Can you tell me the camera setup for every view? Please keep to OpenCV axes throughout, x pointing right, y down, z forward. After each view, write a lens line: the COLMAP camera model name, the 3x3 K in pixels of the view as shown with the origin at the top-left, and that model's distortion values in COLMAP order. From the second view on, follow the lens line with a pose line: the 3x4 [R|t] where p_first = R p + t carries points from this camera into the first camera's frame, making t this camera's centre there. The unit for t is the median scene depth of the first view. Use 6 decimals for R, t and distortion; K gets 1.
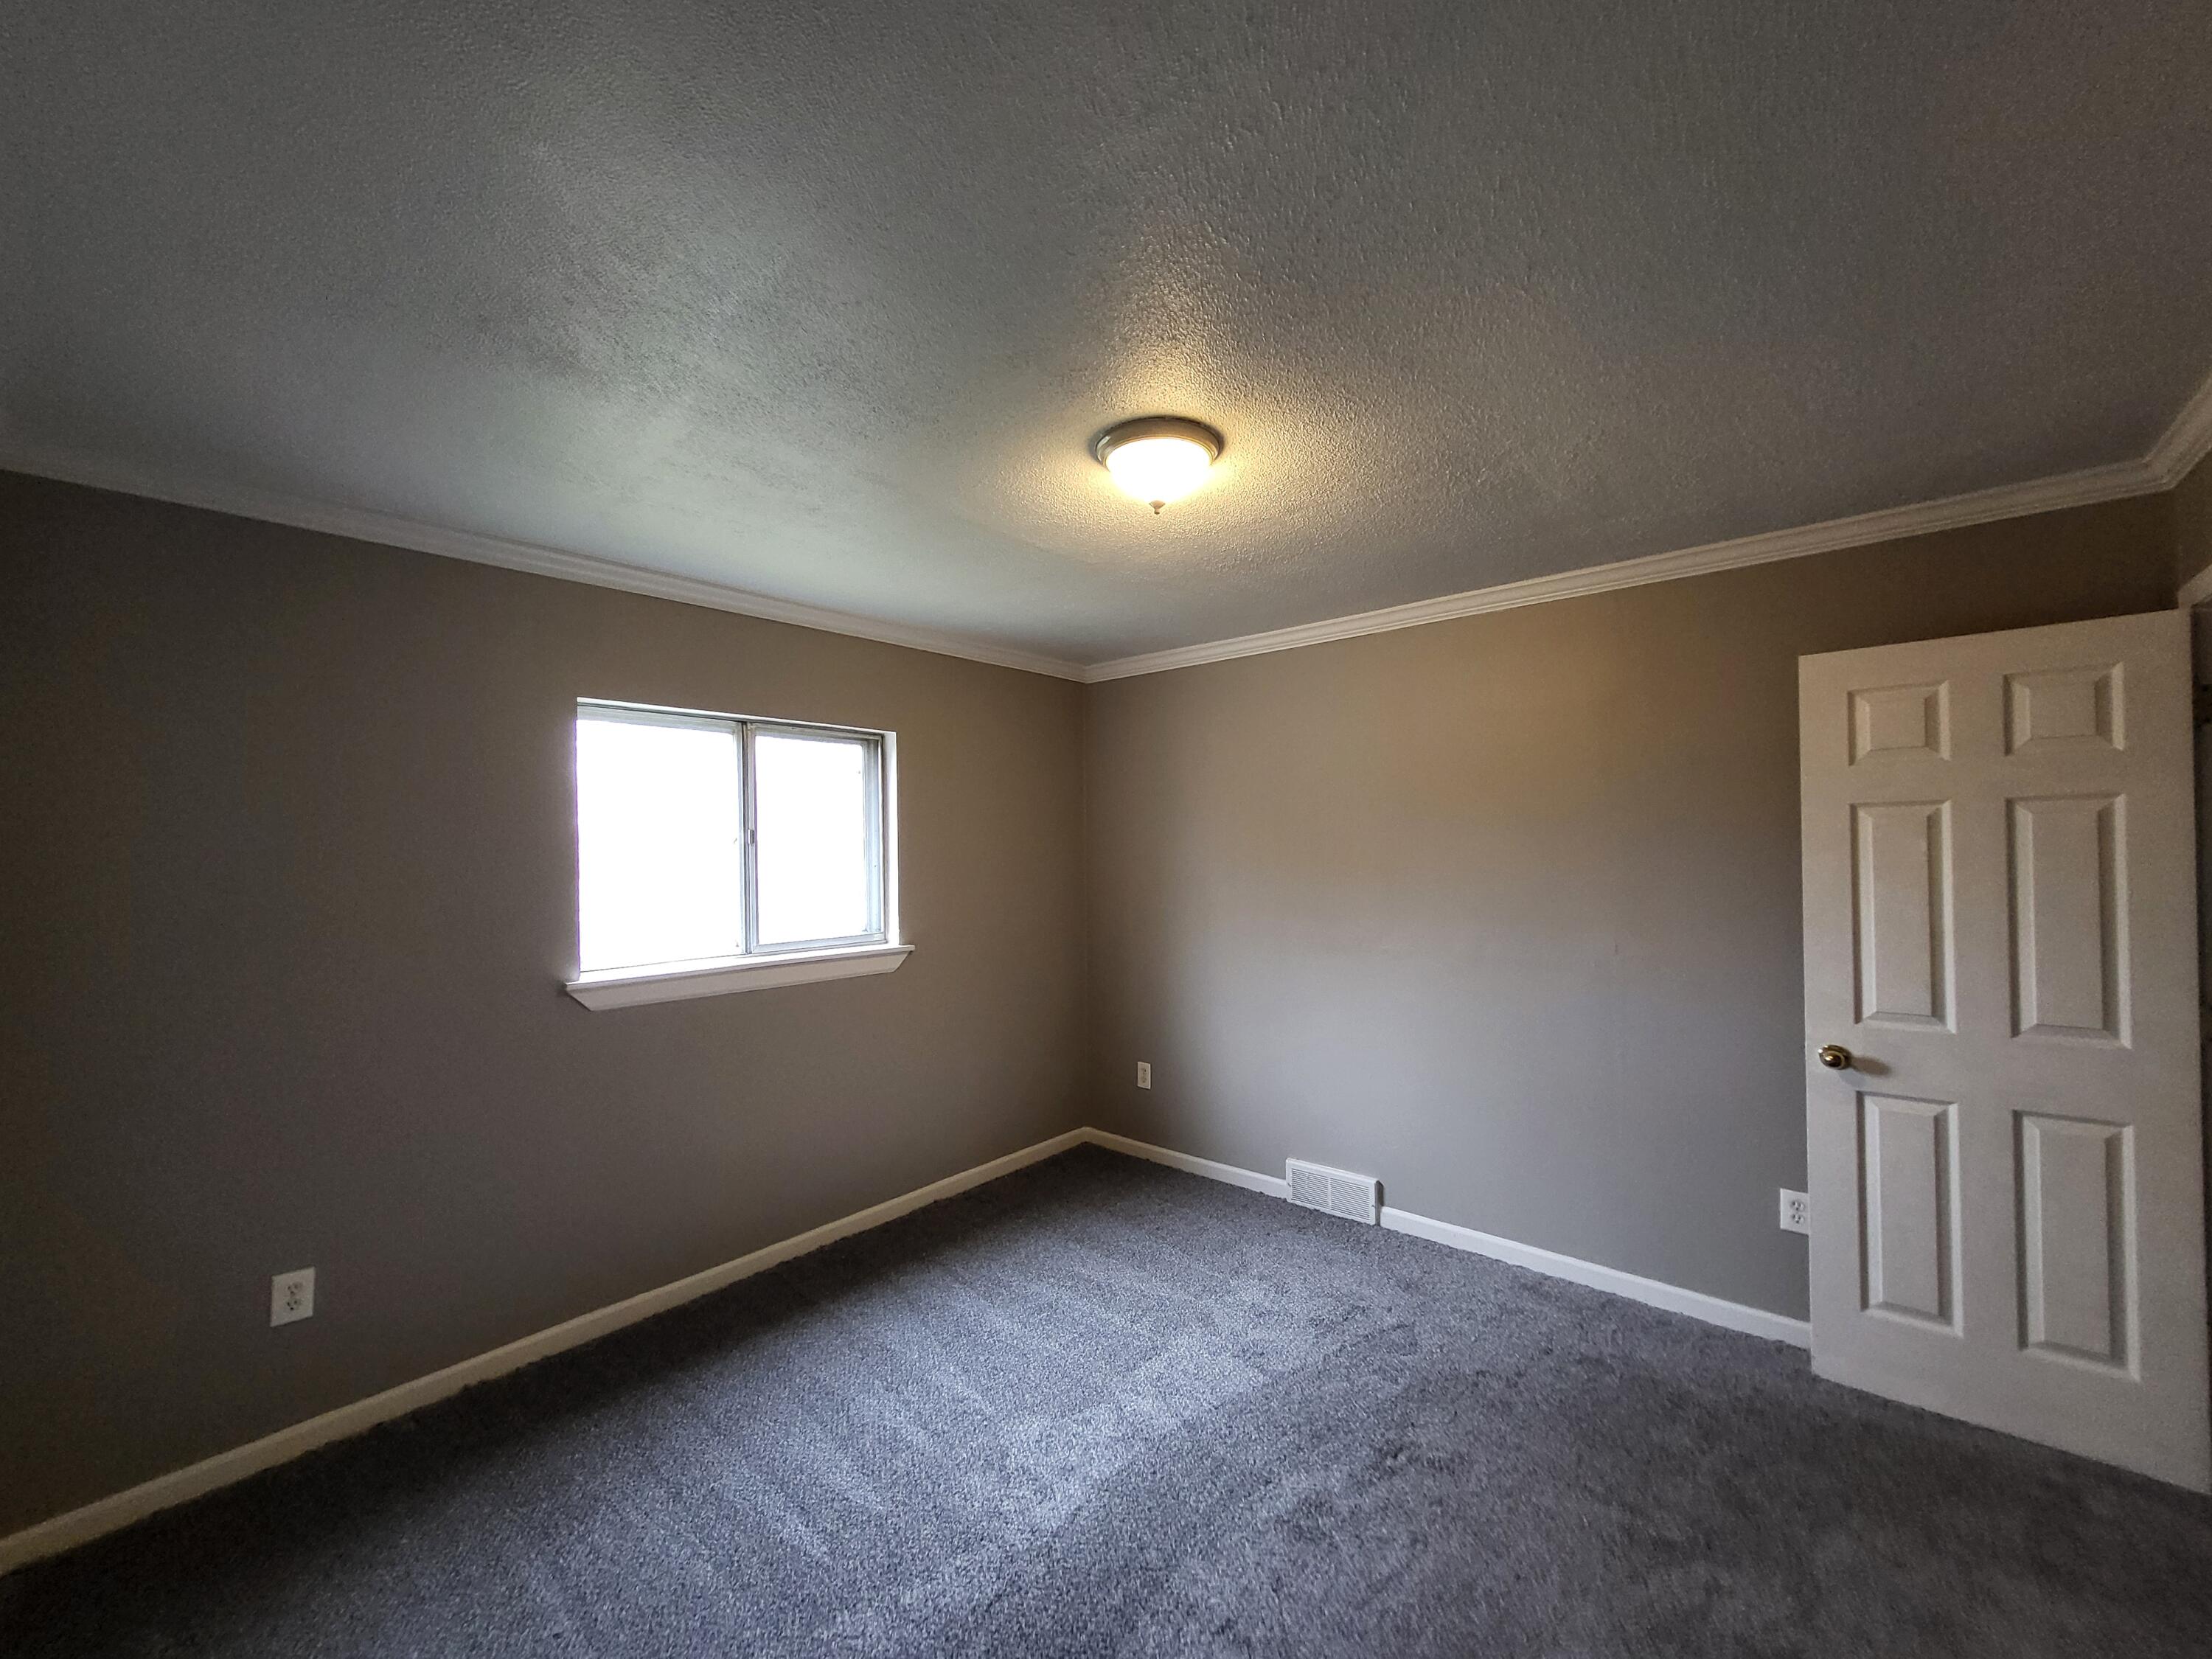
lens RADIAL K [[875.2, 0, 1088.0], [0, 875.2, 835.1], [0, 0, 1]] dist [0.011825, 0.000087]
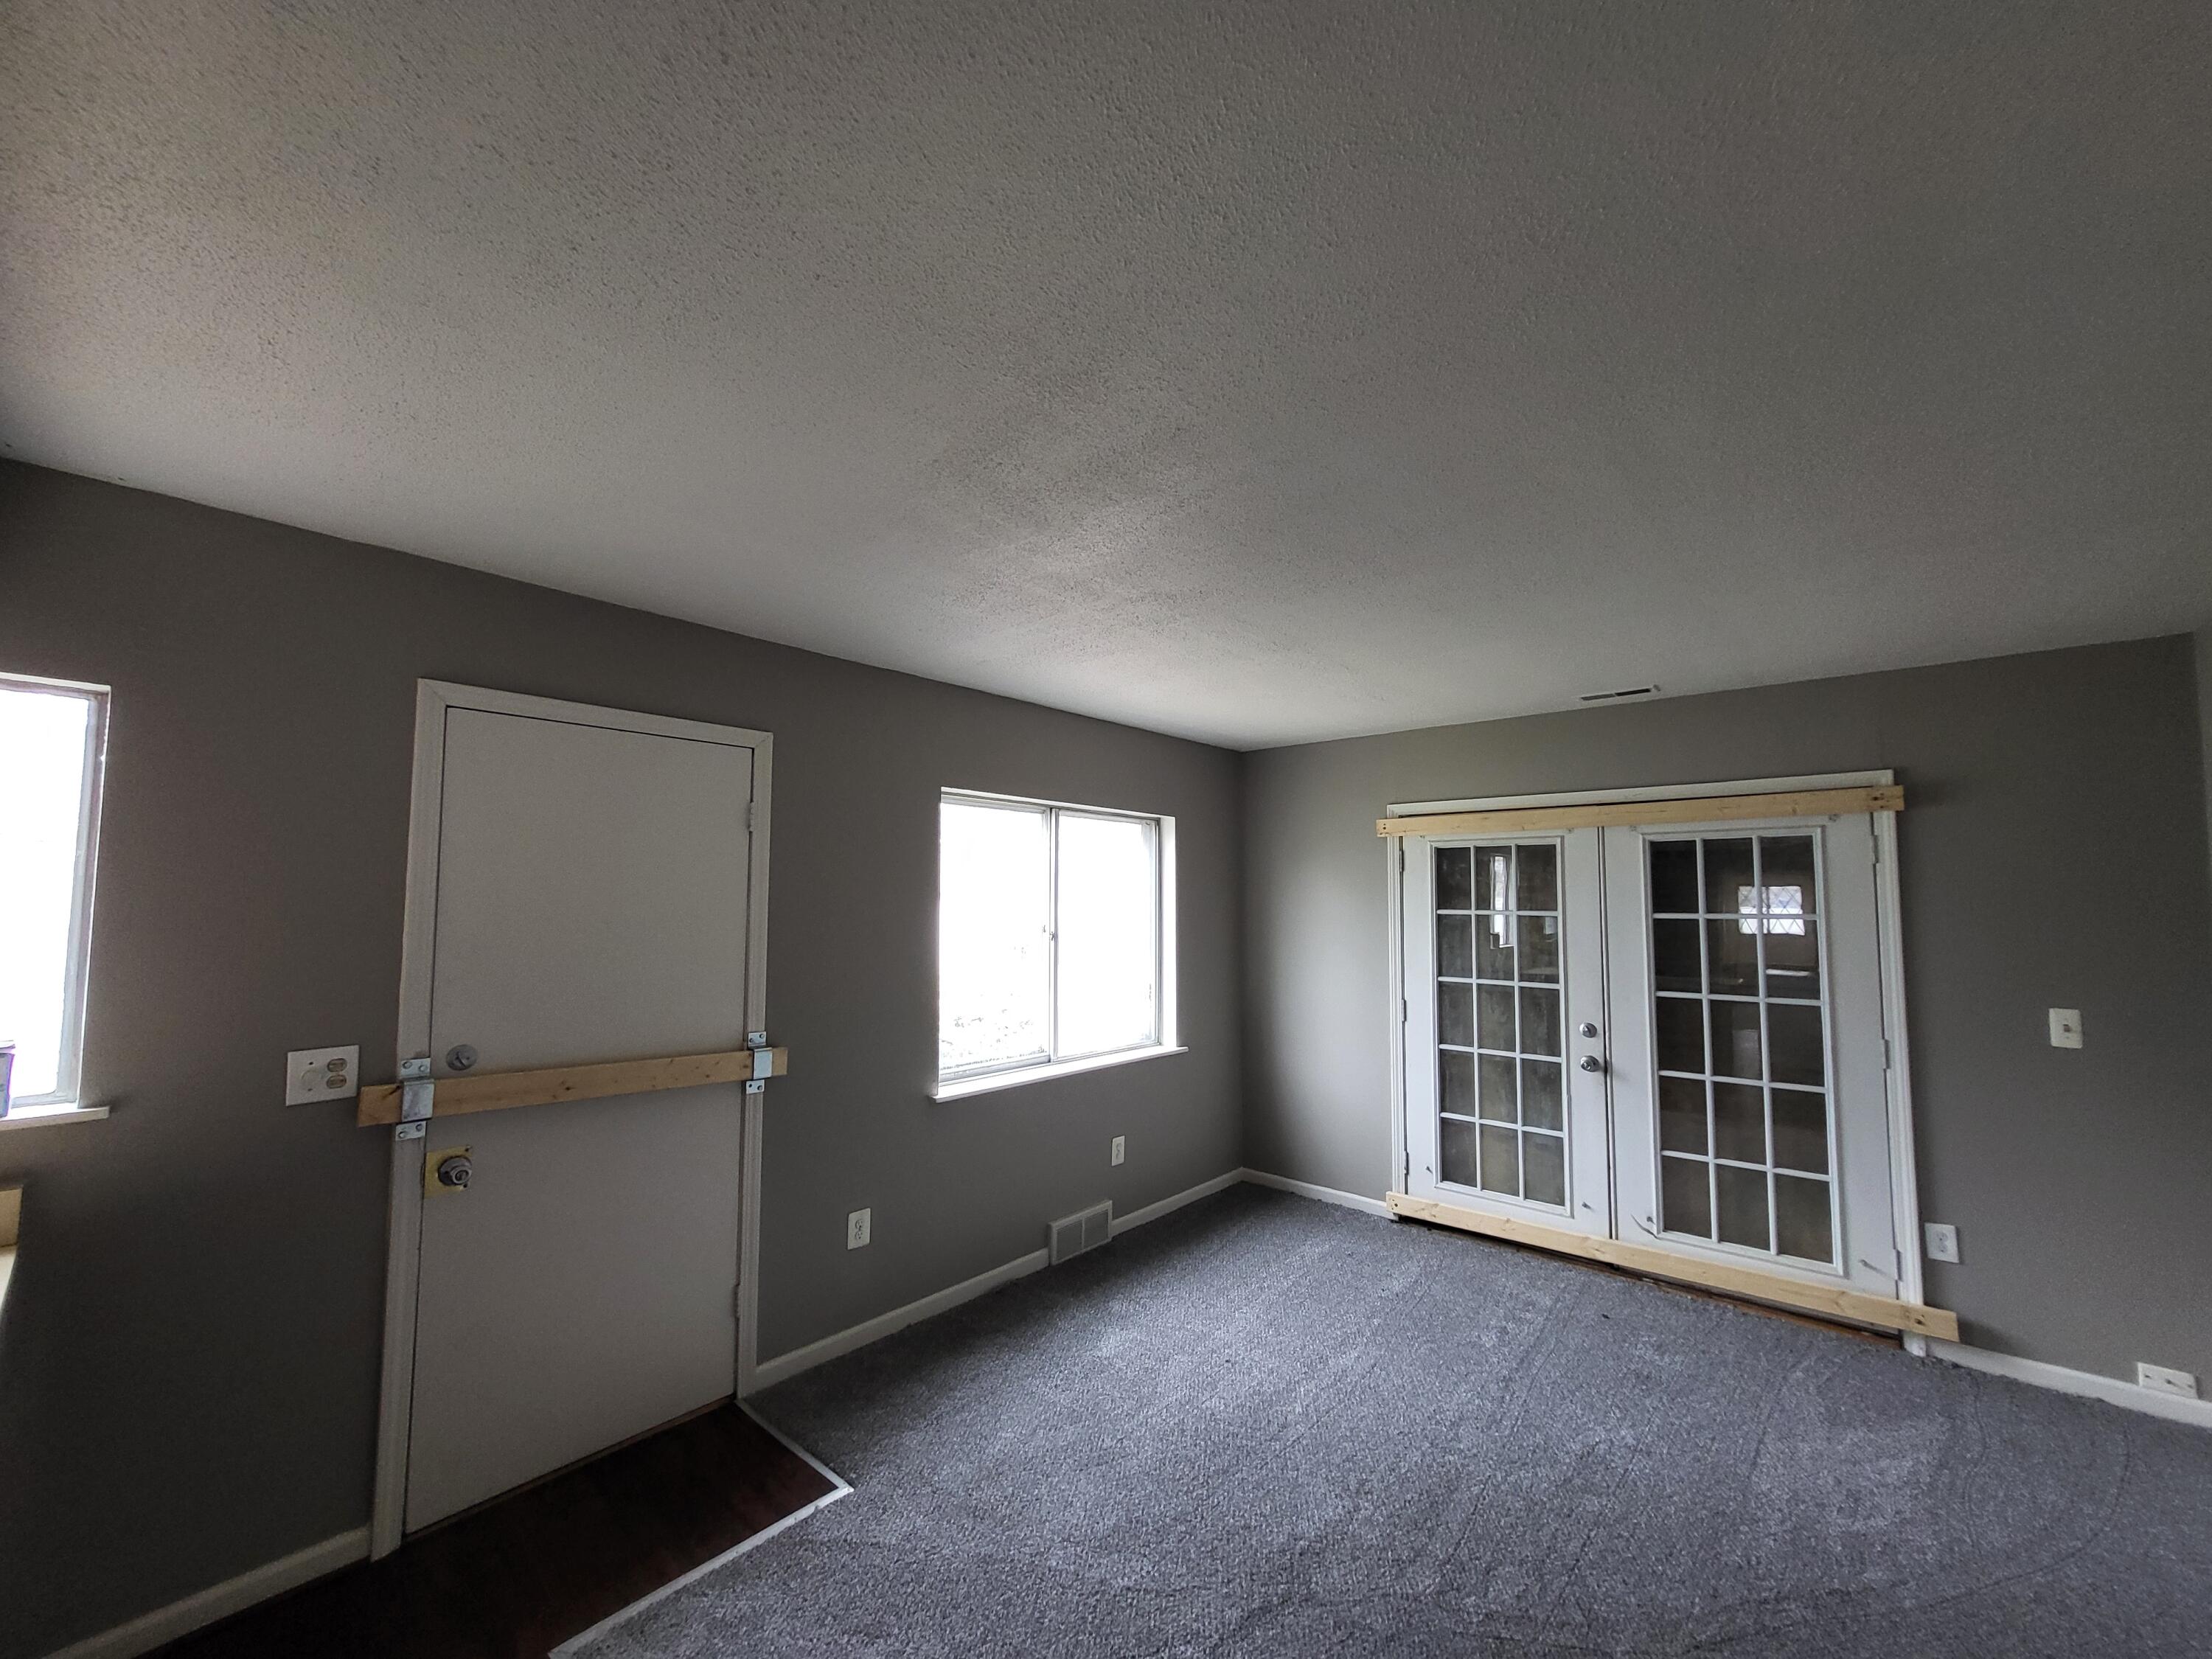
lens RADIAL K [[875.2, 0, 1100.1], [0, 875.2, 846.8], [0, 0, 1]] dist [0.011825, 0.000087]
pose [[0.999785, 0.018636, -0.009088, -0.310614], [-0.019181, 0.997760, -0.064079, 0.005503], [0.007873, 0.064239, 0.997903, -0.233926]]
